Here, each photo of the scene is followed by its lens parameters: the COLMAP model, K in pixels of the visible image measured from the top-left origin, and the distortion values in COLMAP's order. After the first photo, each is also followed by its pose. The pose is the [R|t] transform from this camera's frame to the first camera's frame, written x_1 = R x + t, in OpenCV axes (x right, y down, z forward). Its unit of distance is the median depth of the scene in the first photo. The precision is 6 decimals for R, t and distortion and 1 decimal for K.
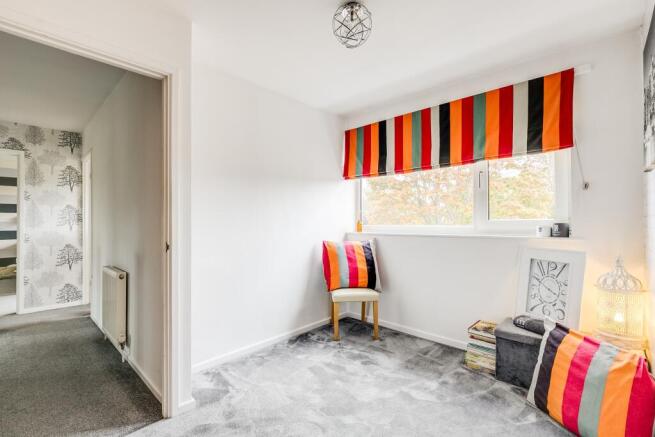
lens RADIAL K [[298.7, 0, 328.6], [0, 298.7, 219.5], [0, 0, 1]] dist [-0.001553, -0.000669]
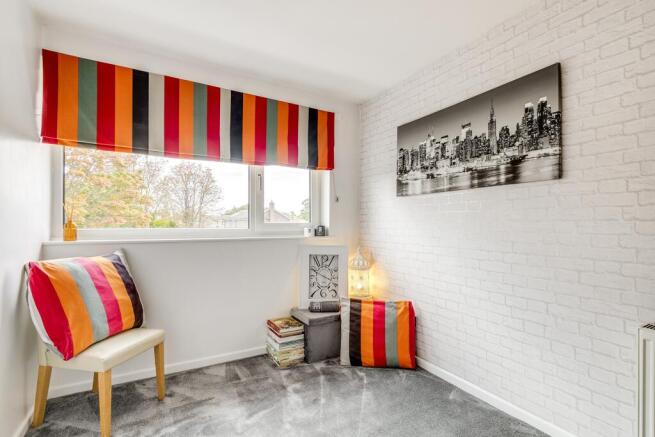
lens RADIAL K [[306.1, 0, 330.0], [0, 306.1, 221.4], [0, 0, 1]] dist [-0.000872, 0.000015]
pose [[0.278887, 0.005594, 0.960308, -0.450273], [-0.019352, 0.999813, -0.000204, -0.005112], [-0.960129, -0.018527, 0.278943, 0.513206]]
